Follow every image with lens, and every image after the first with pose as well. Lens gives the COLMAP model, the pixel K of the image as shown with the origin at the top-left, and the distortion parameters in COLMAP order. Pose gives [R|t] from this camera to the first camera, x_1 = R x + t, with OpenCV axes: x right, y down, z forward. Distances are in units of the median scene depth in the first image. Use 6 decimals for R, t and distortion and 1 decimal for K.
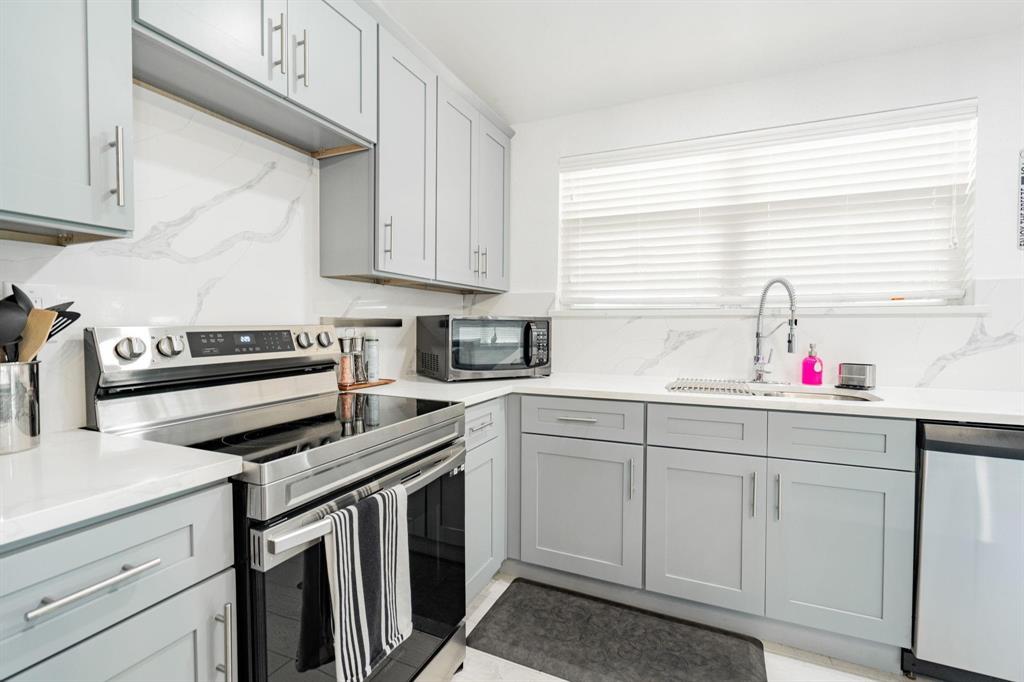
lens RADIAL K [[458.4, 0, 508.6], [0, 458.4, 336.5], [0, 0, 1]] dist [-0.000547, 0.000271]
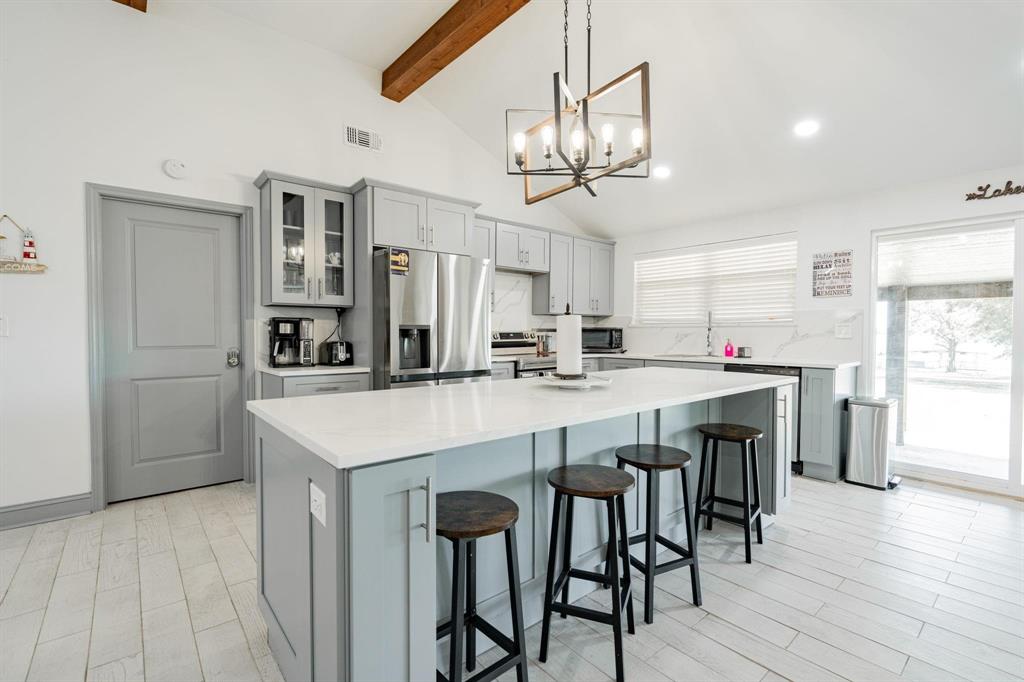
lens RADIAL K [[458.4, 0, 508.6], [0, 458.4, 336.5], [0, 0, 1]] dist [-0.000547, 0.000271]
pose [[0.900460, 0.003232, -0.434926, 0.690564], [-0.010221, 0.999853, -0.013732, 0.048576], [0.434818, 0.016811, 0.900361, -1.609000]]
